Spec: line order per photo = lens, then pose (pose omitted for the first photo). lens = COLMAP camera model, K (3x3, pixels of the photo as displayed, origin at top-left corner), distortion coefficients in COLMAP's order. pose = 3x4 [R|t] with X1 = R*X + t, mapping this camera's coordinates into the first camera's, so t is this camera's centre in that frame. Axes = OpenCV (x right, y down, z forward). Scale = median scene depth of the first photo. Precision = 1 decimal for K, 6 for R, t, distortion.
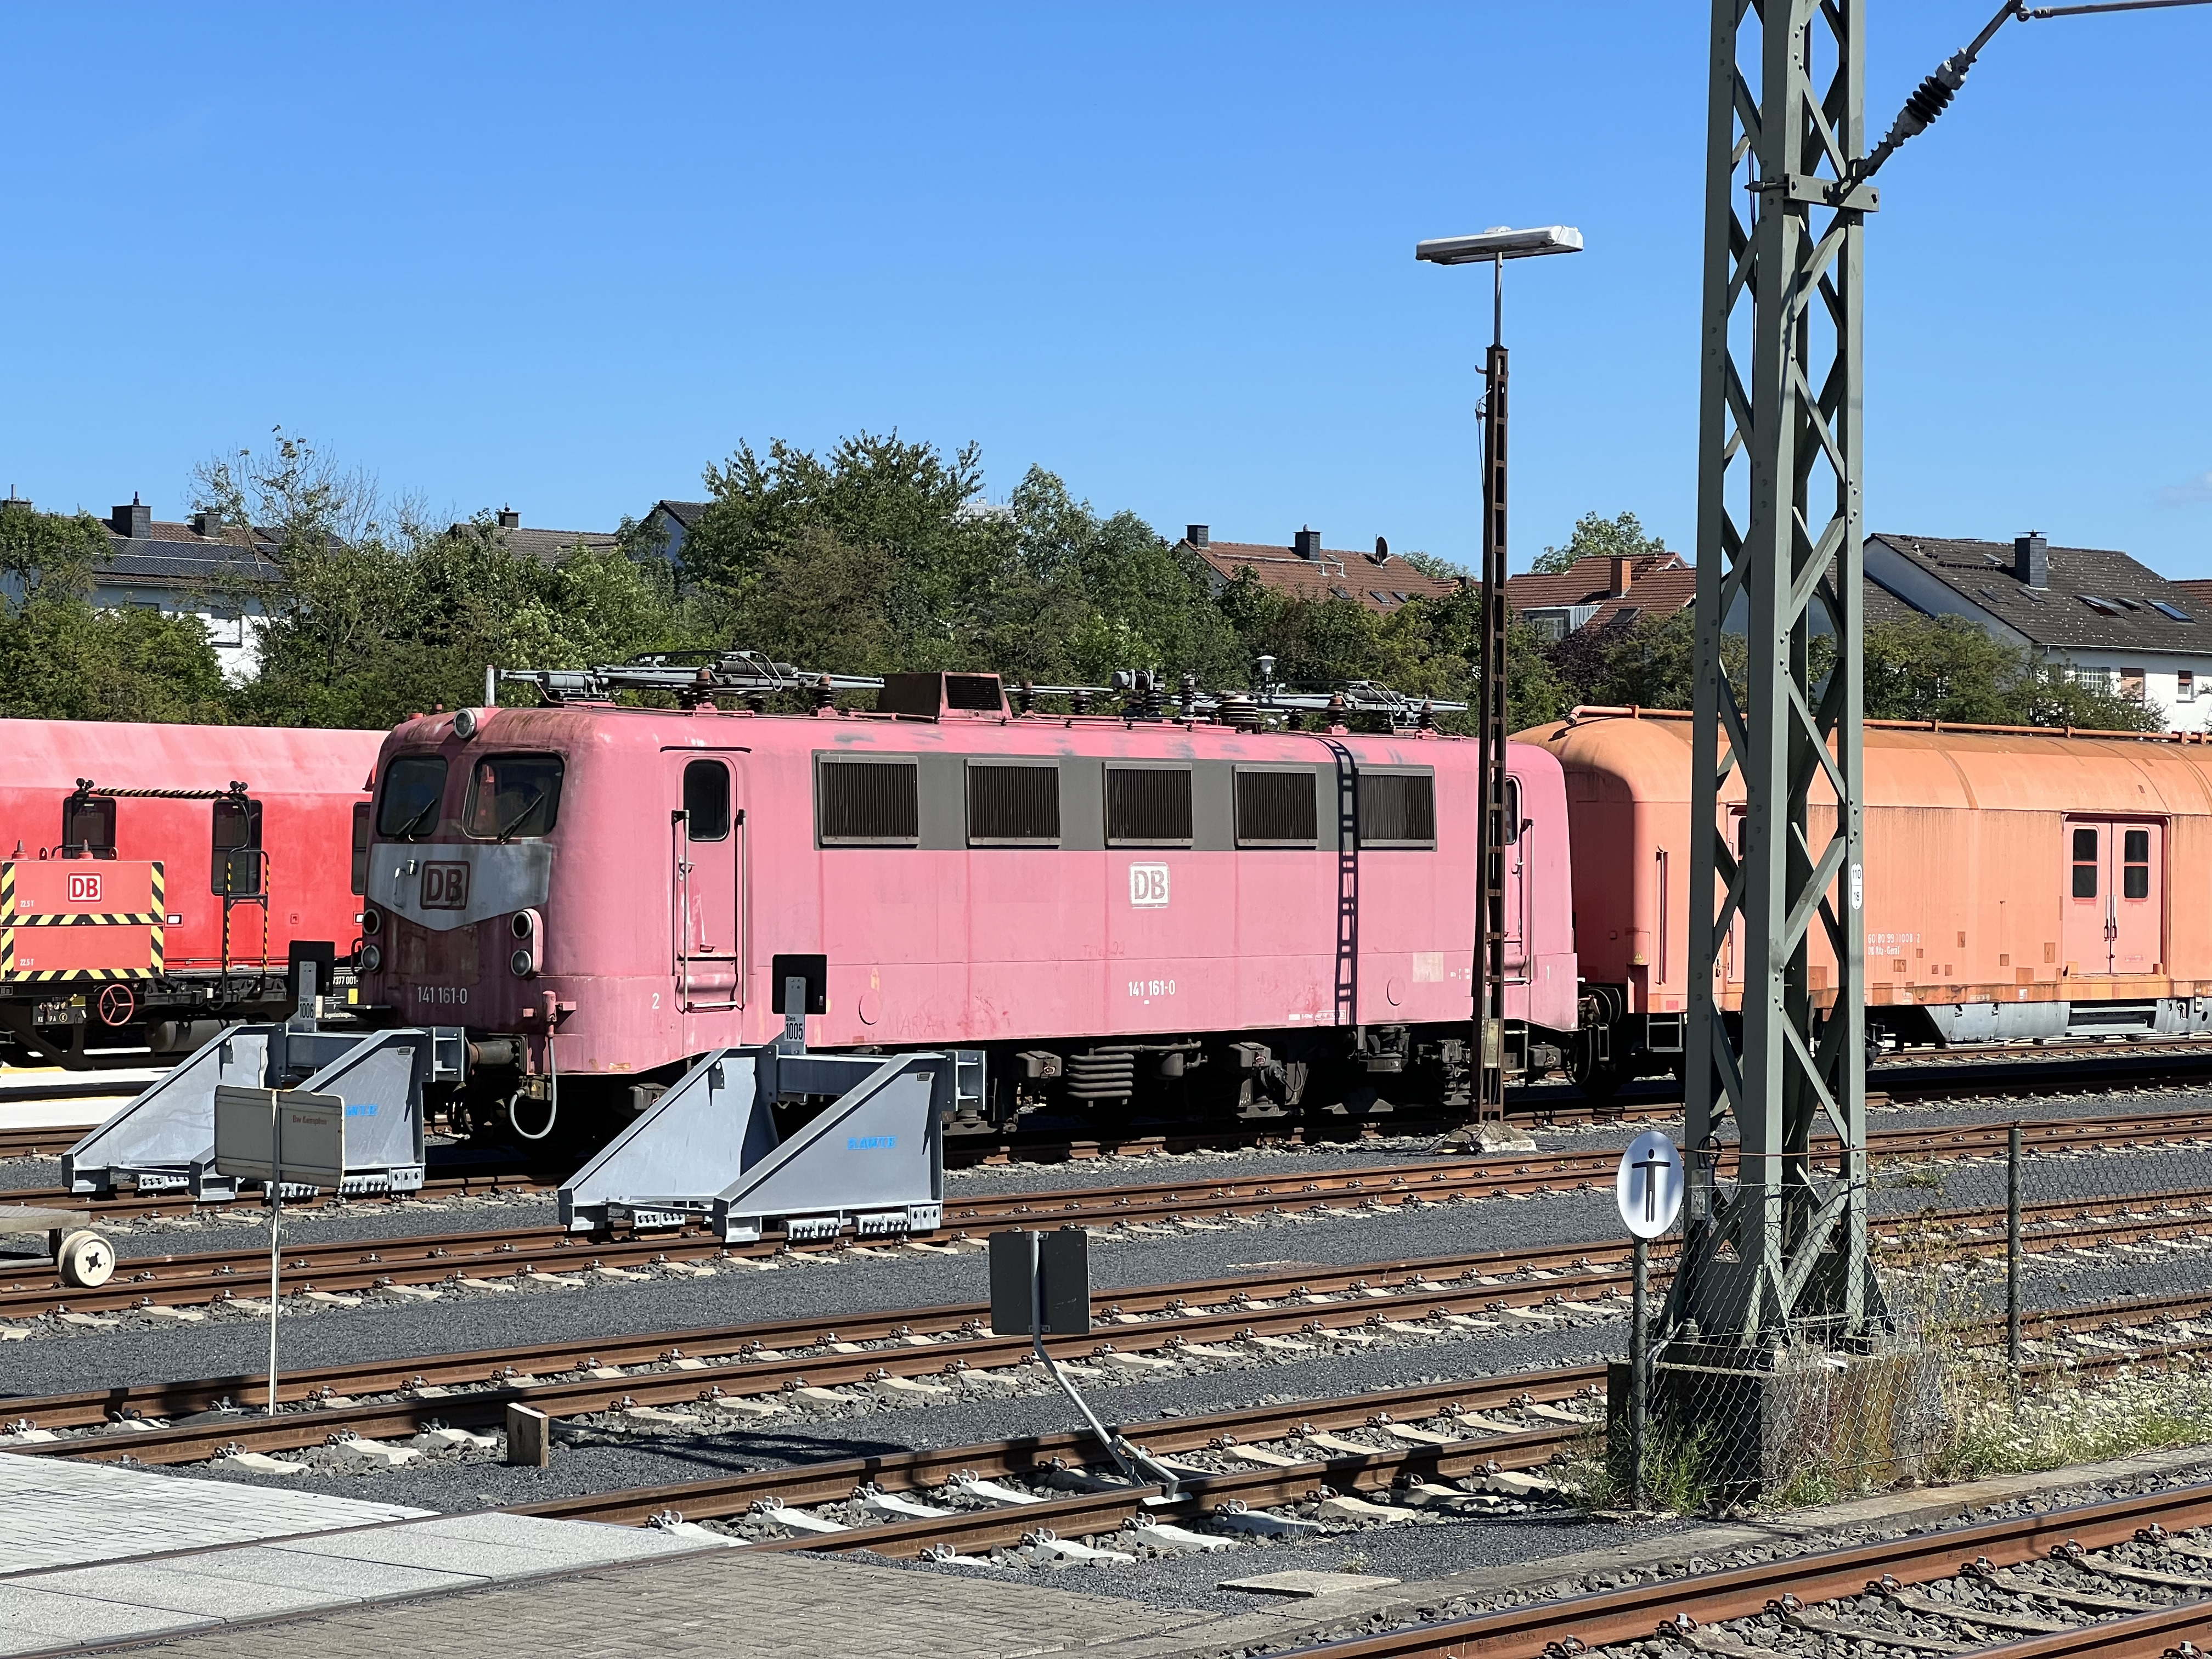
lens RADIAL K [[4985.5, 0, 1071.8], [0, 4985.5, 824.1], [0, 0, 1]] dist [-0.259733, 7.544809]
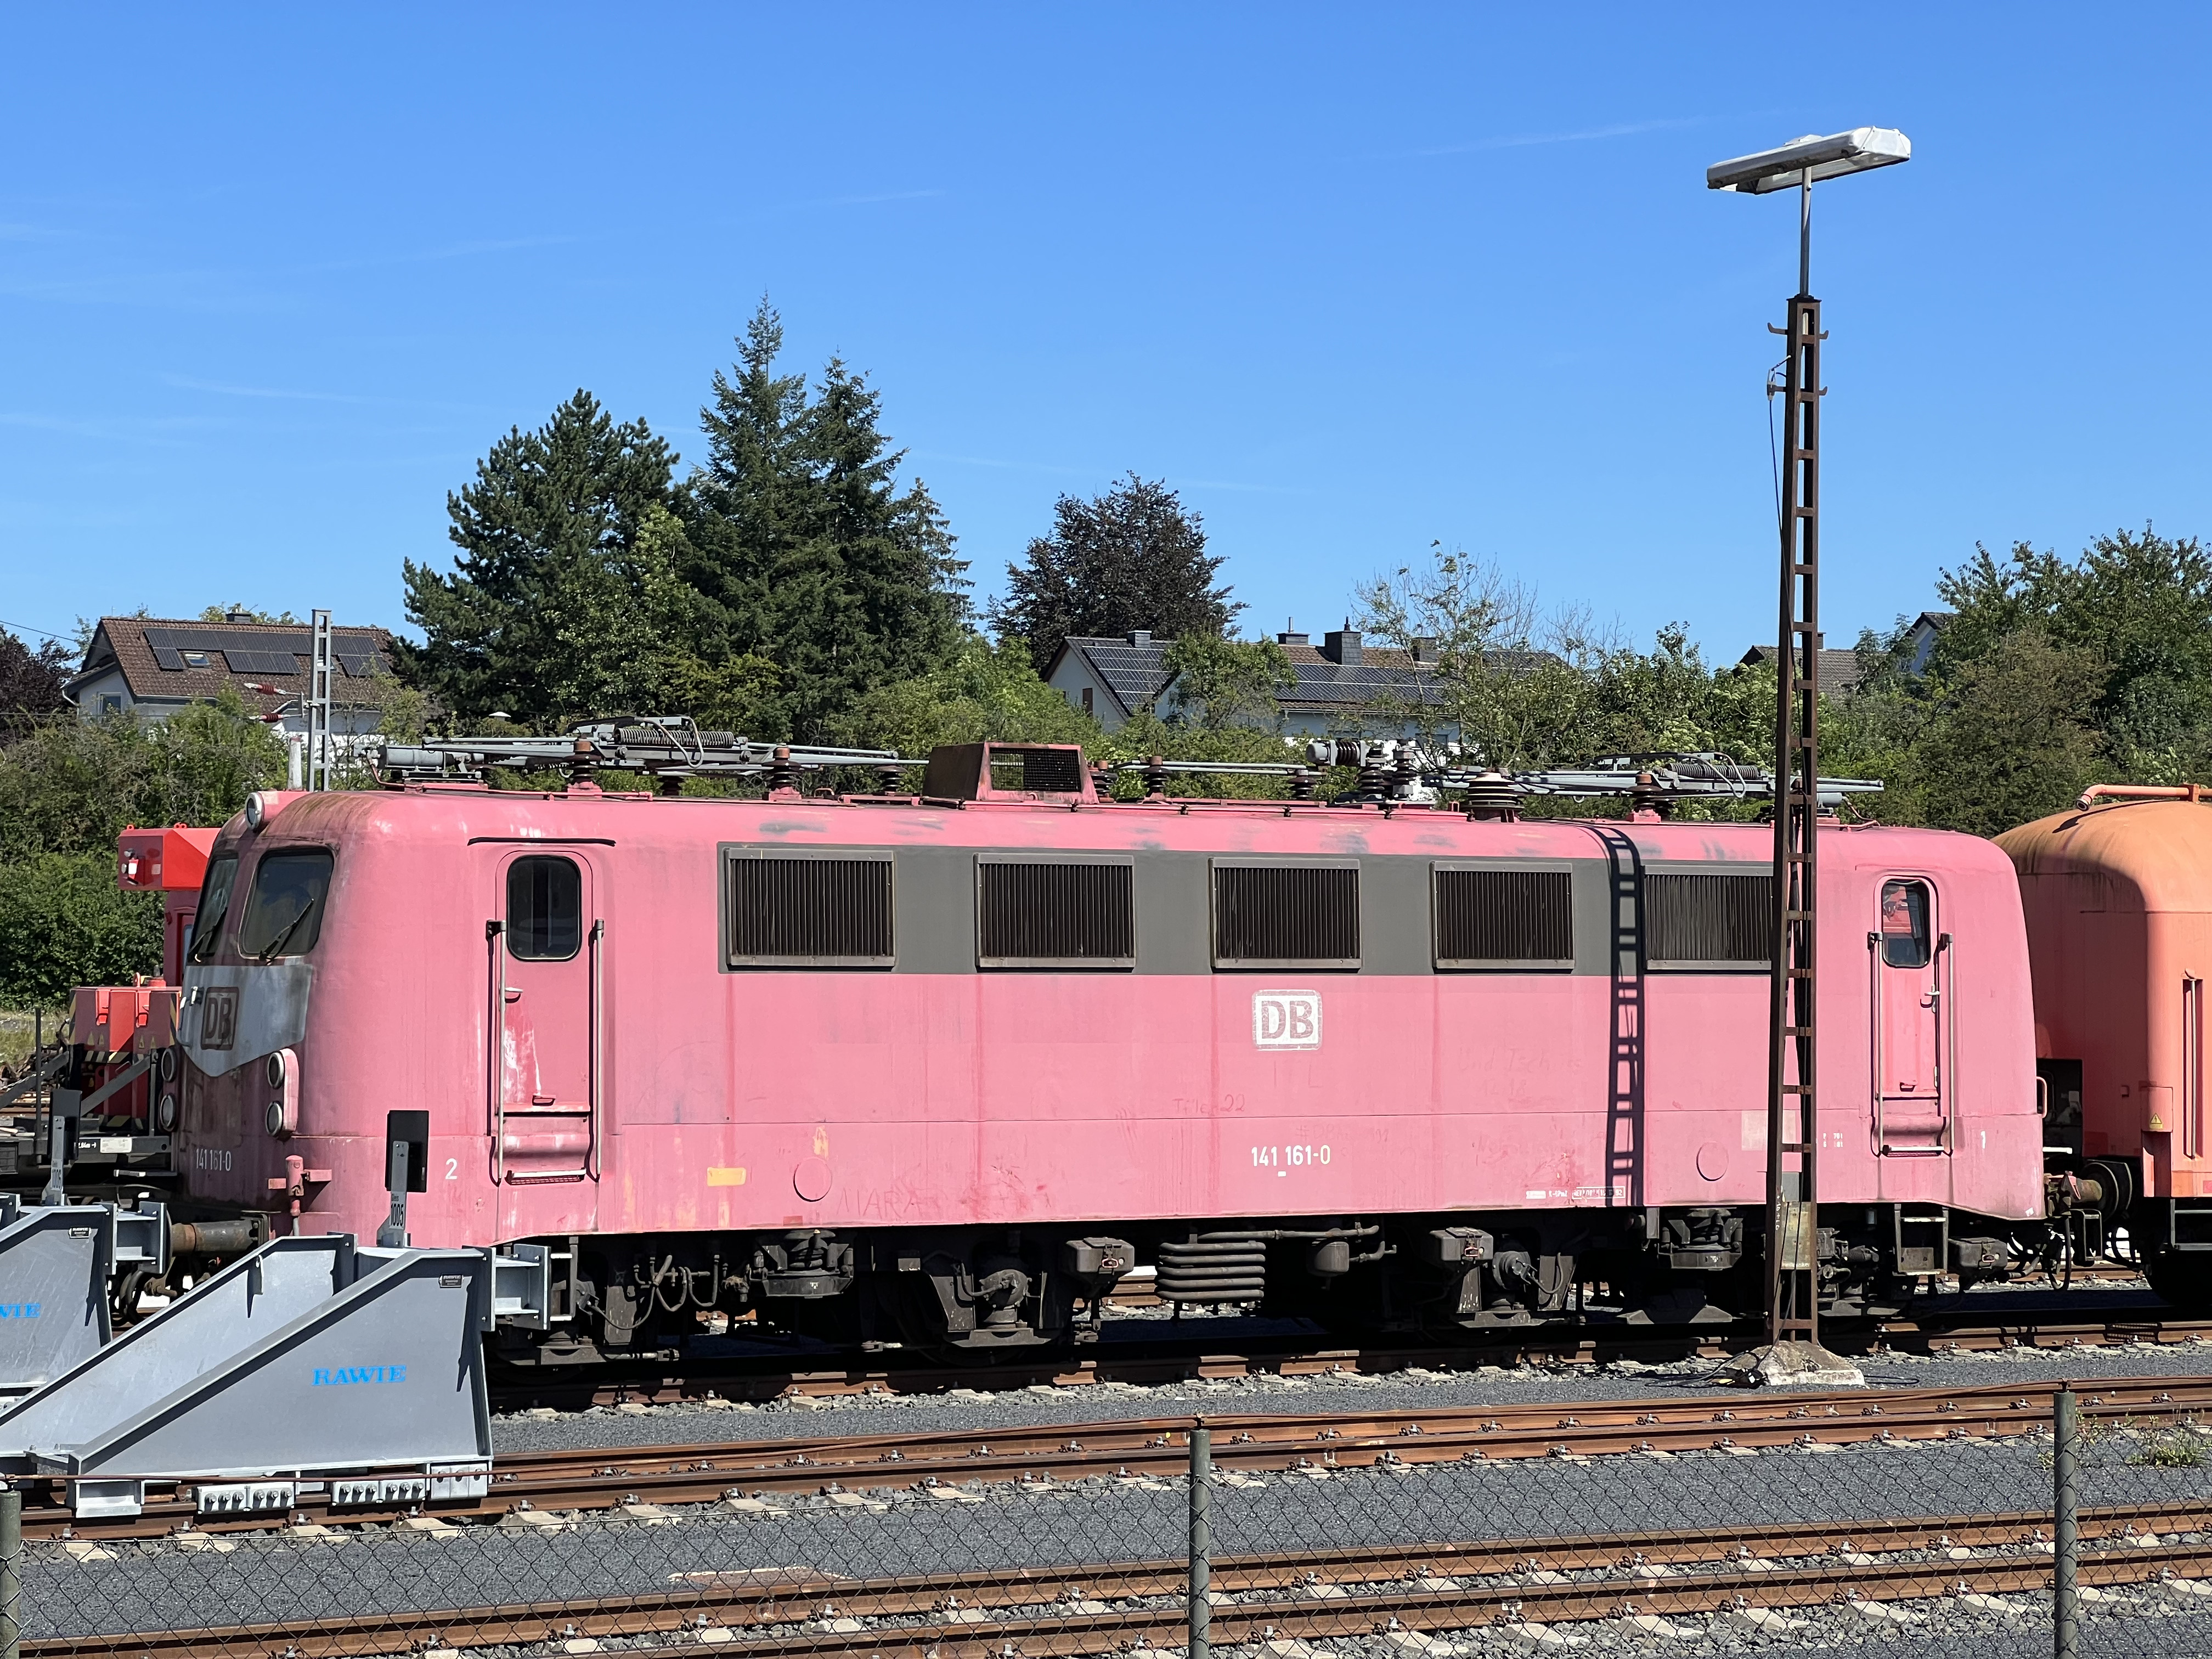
lens RADIAL K [[4955.2, 0, 1041.6], [0, 4955.2, 826.6], [0, 0, 1]] dist [-0.076784, 5.153965]
pose [[0.949094, -0.010881, -0.314806, 0.220944], [0.002046, 0.999595, -0.028381, 0.004181], [0.314987, 0.026292, 0.948732, 0.274189]]
